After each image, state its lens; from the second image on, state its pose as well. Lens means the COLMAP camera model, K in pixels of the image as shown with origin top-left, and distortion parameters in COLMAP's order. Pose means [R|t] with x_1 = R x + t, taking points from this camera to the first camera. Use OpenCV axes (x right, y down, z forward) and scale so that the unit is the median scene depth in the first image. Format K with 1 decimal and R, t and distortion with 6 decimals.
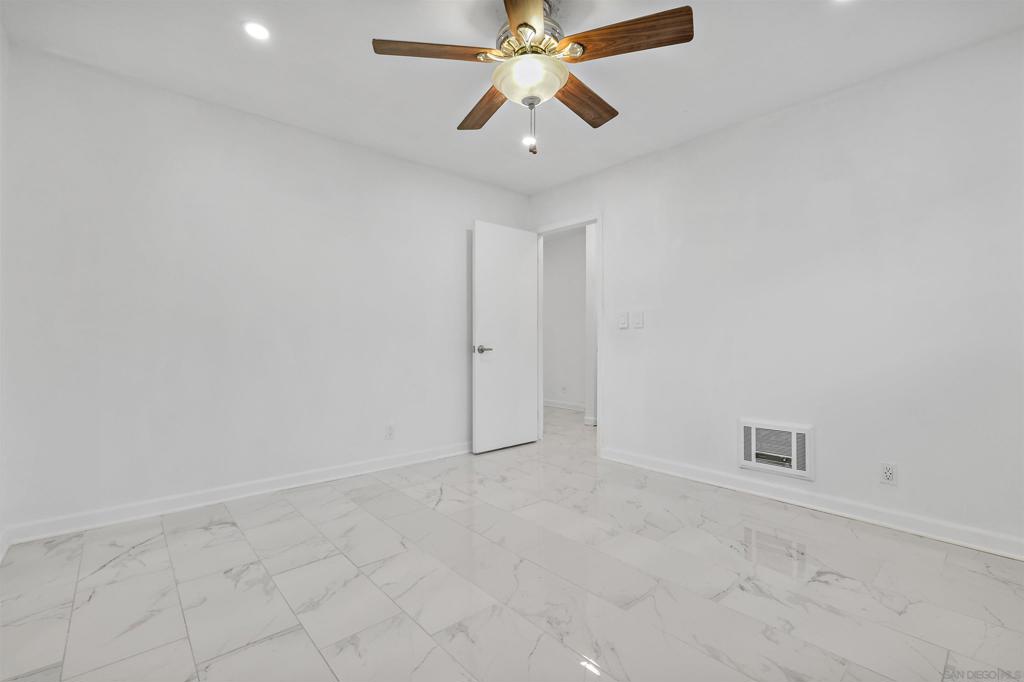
lens RADIAL K [[452.1, 0, 509.1], [0, 452.1, 342.7], [0, 0, 1]] dist [0.007306, -0.000062]
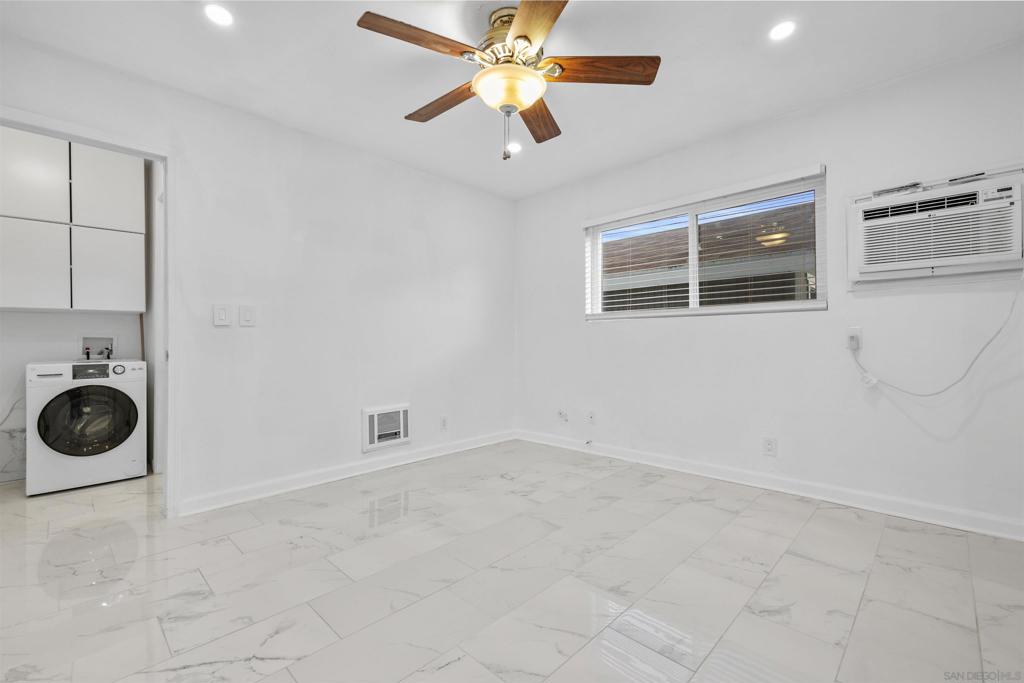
lens RADIAL K [[452.1, 0, 509.1], [0, 452.1, 343.2], [0, 0, 1]] dist [0.007306, -0.000062]
pose [[-0.080279, -0.006755, 0.996750, -0.749986], [0.011483, 0.999904, 0.007701, -0.007078], [-0.996706, 0.012064, -0.080193, 0.823623]]
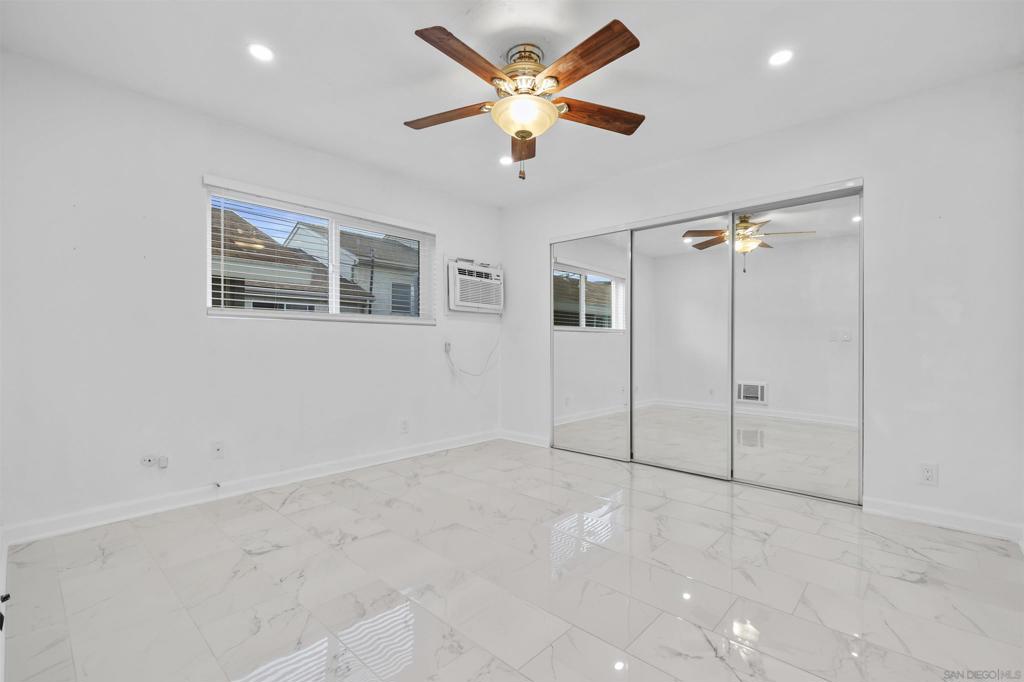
lens RADIAL K [[444.7, 0, 529.7], [0, 444.7, 350.7], [0, 0, 1]] dist [-0.000148, -0.000062]
pose [[-0.990164, -0.003433, -0.139868, 0.142748], [-0.005660, 0.999863, 0.015527, -0.005812], [0.139795, 0.016166, -0.990048, 1.607098]]
